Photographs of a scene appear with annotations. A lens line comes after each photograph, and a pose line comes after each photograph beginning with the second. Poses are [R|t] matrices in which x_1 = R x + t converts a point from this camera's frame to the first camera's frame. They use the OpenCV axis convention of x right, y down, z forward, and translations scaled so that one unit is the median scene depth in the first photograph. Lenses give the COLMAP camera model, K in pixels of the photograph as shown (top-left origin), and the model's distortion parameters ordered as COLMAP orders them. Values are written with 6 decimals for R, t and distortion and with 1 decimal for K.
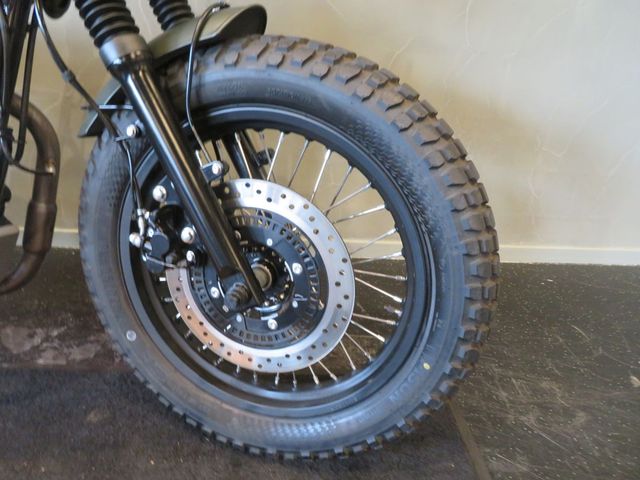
lens RADIAL K [[458.1, 0, 318.2], [0, 458.1, 238.5], [0, 0, 1]] dist [-0.005318, -0.002188]
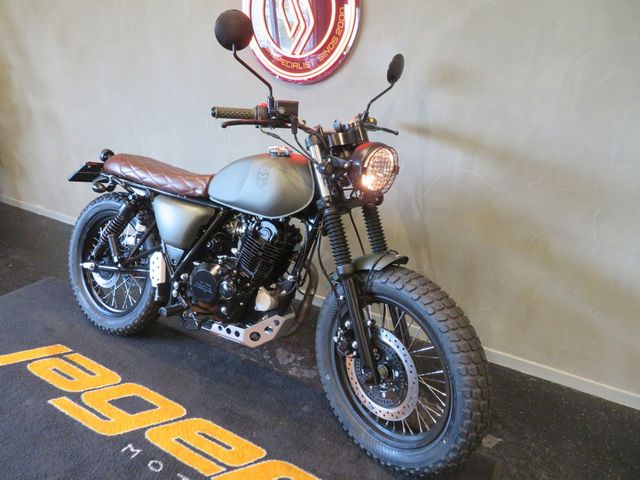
lens RADIAL K [[456.4, 0, 320.0], [0, 456.4, 240.0], [0, 0, 1]] dist [-0.002451, -0.002702]
pose [[0.847785, 0.172669, -0.501444, 0.576285], [-0.207890, 0.978042, -0.014696, -0.417689], [0.487896, 0.116704, 0.865065, -1.039925]]
